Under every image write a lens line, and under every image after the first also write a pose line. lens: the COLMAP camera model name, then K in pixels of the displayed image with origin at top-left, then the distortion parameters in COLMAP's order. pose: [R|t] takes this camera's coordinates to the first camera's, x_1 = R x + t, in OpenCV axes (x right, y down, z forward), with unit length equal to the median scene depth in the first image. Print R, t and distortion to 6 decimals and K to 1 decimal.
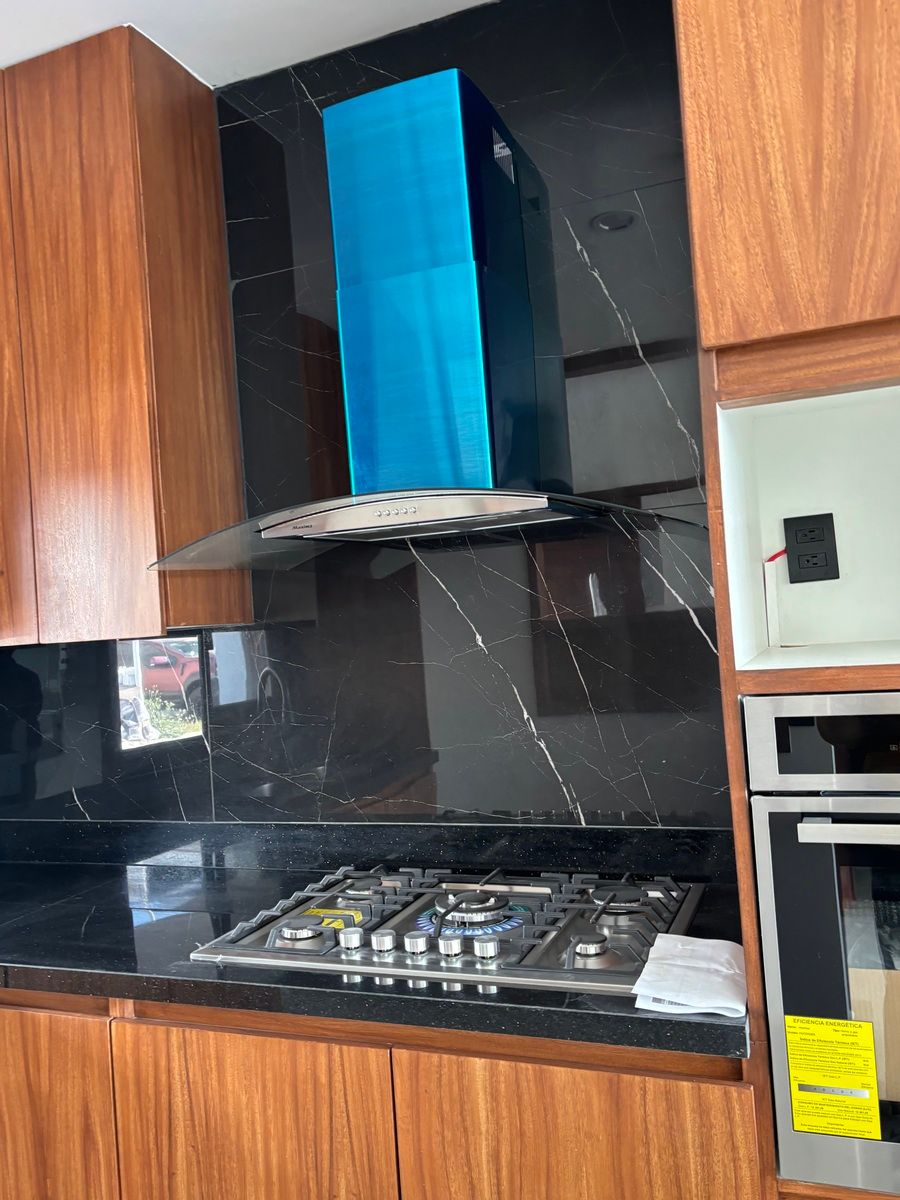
lens RADIAL K [[969.2, 0, 449.0], [0, 969.2, 595.2], [0, 0, 1]] dist [-0.003151, -0.003139]
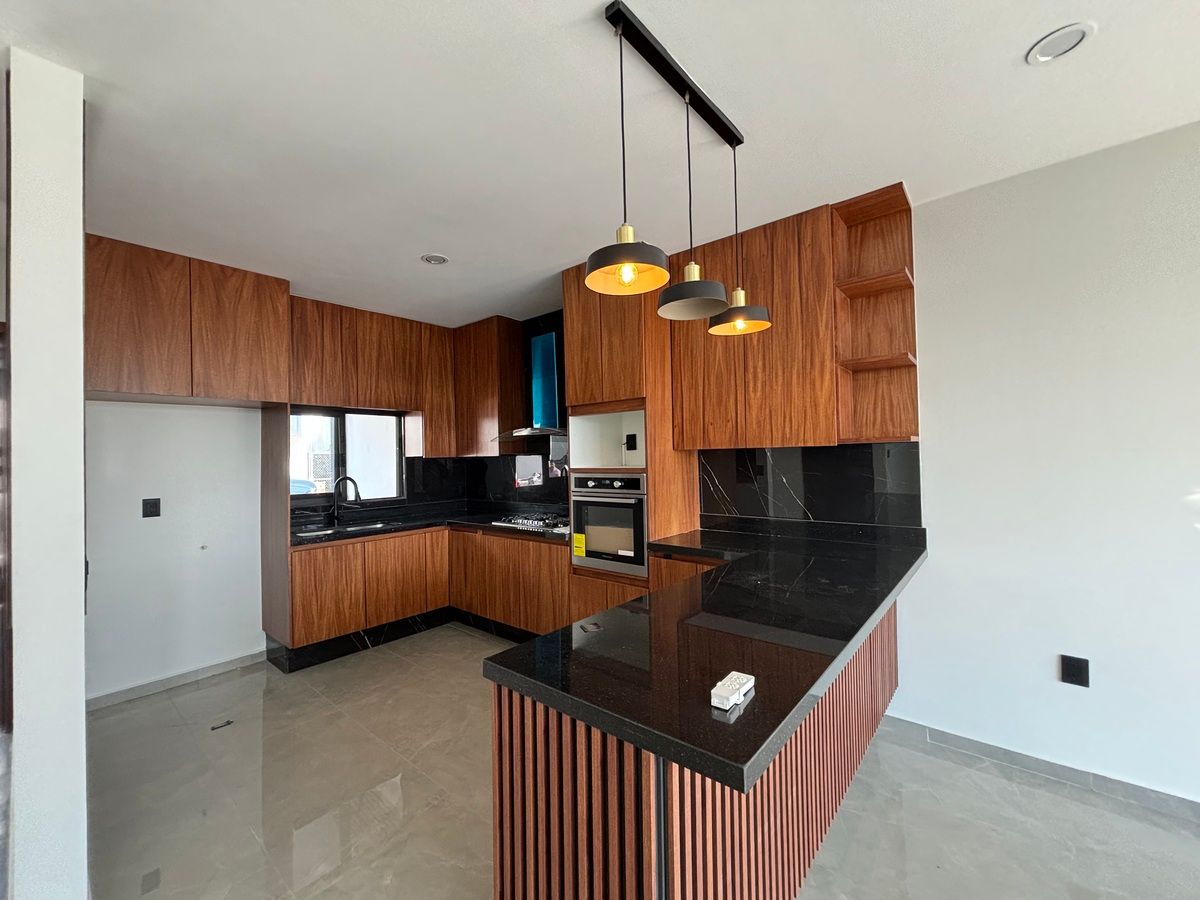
lens RADIAL K [[484.0, 0, 598.5], [0, 484.0, 449.0], [0, 0, 1]] dist [-0.002809, -0.000056]
pose [[0.944821, 0.040561, -0.325067, 1.194790], [-0.032922, 0.999038, 0.028970, -0.097430], [0.325929, -0.016670, 0.945247, -1.313662]]
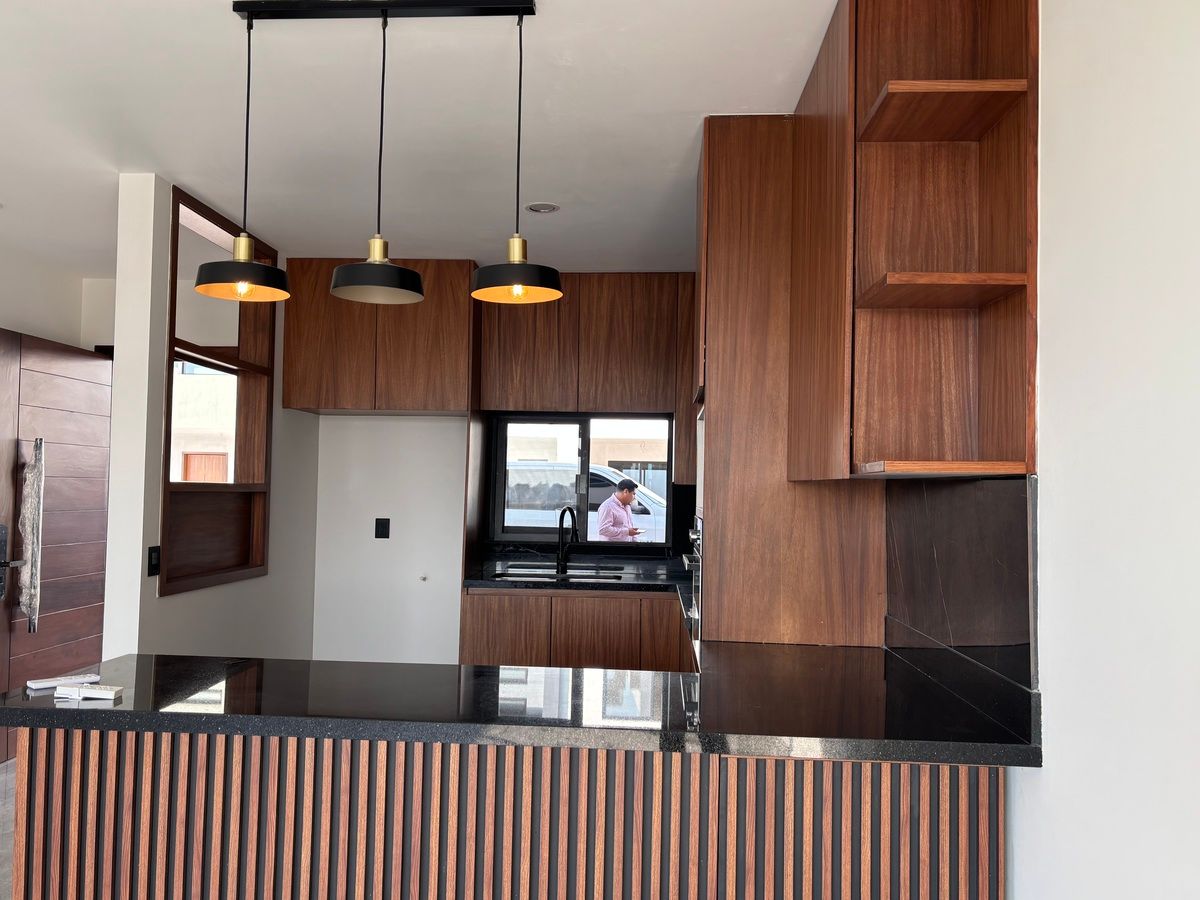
lens RADIAL K [[980.4, 0, 599.0], [0, 980.4, 441.9], [0, 0, 1]] dist [0.039526, 0.000503]
pose [[0.325885, 0.028860, -0.944969, 2.969362], [-0.012768, 0.999577, 0.026124, -0.195232], [0.945323, 0.003552, 0.326116, -0.293402]]
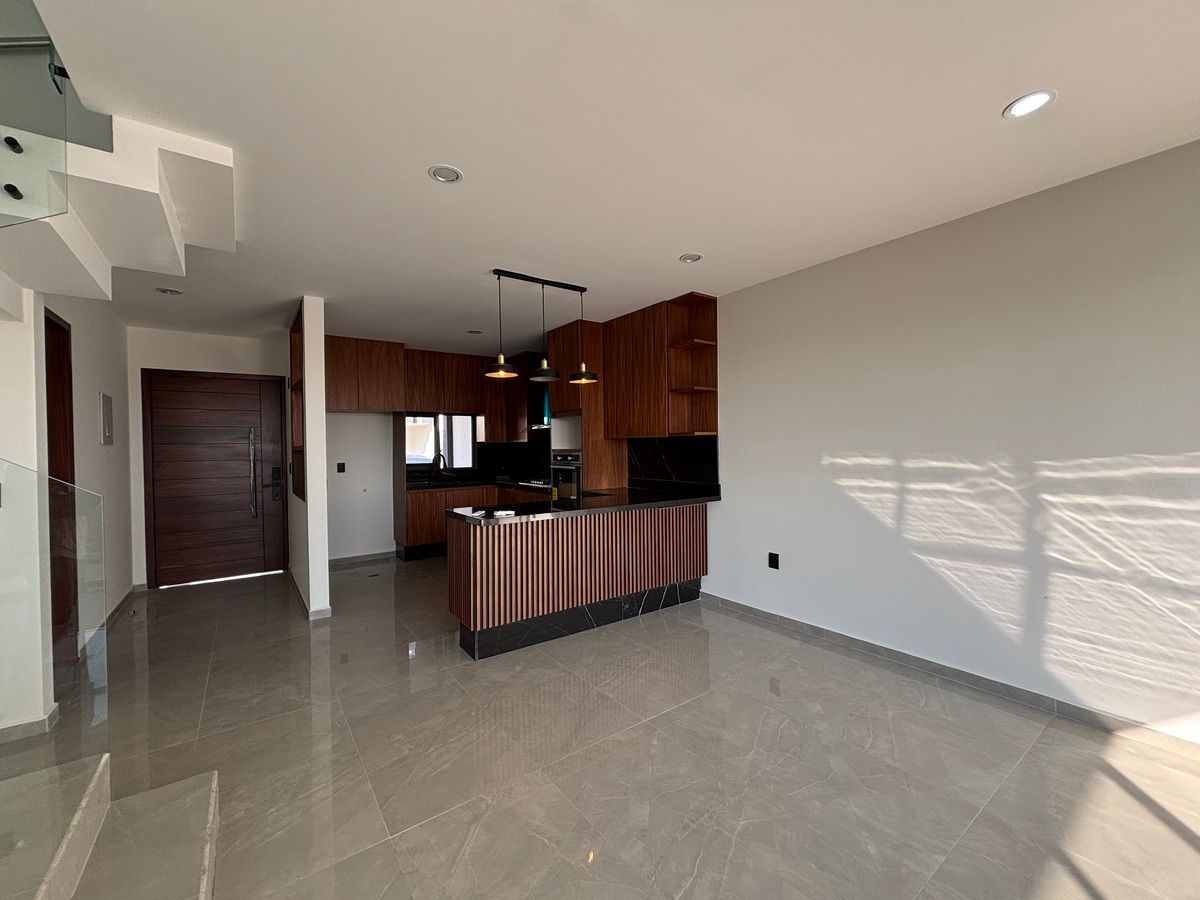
lens RADIAL K [[484.0, 0, 597.2], [0, 484.0, 447.4], [0, 0, 1]] dist [-0.002809, -0.000056]
pose [[0.843226, 0.057115, -0.534516, 2.802707], [-0.026475, 0.997545, 0.064827, -0.216878], [0.536907, -0.040513, 0.842668, -2.318149]]
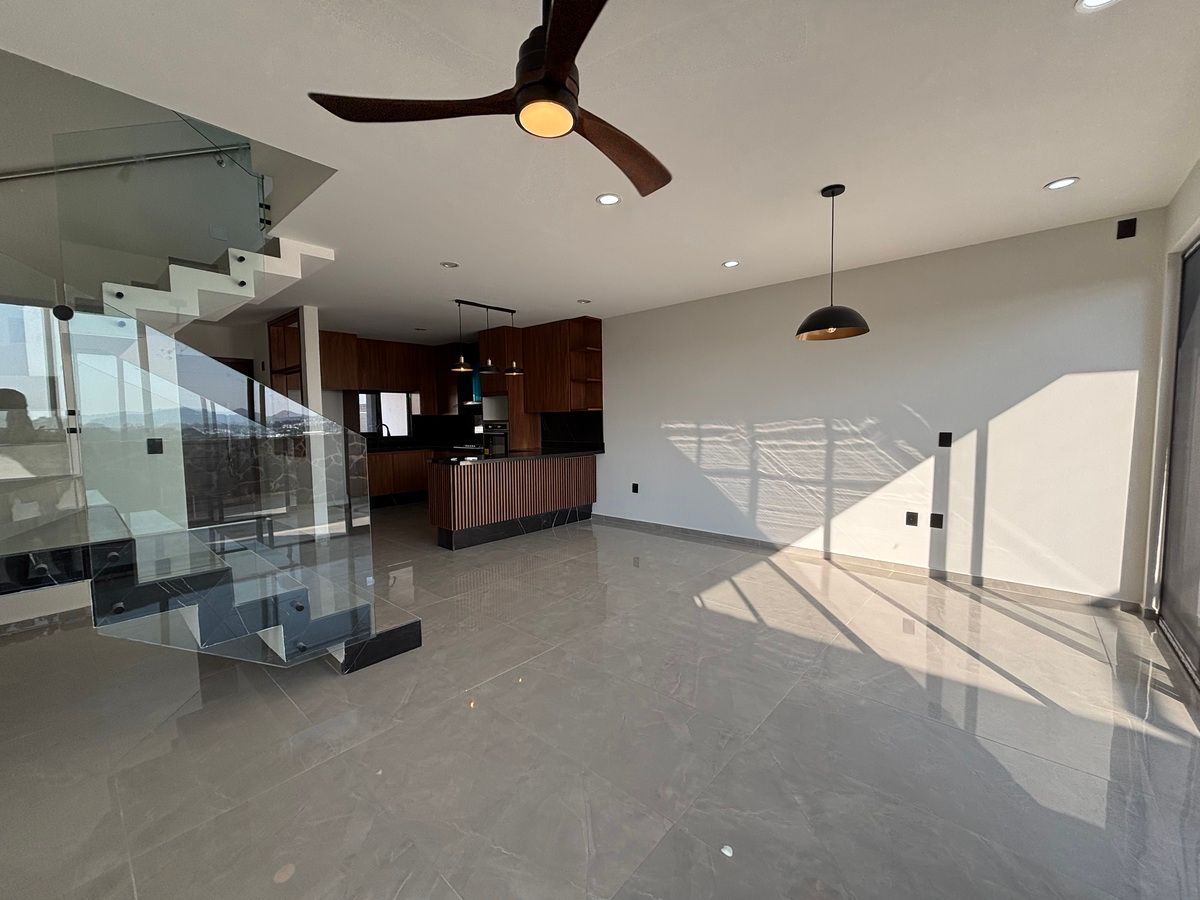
lens RADIAL K [[484.0, 0, 603.8], [0, 484.0, 451.3], [0, 0, 1]] dist [-0.002809, -0.000056]
pose [[0.941574, 0.076464, -0.328011, 3.410143], [-0.039518, 0.992243, 0.117867, -0.277970], [0.334479, -0.098019, 0.937292, -3.817965]]
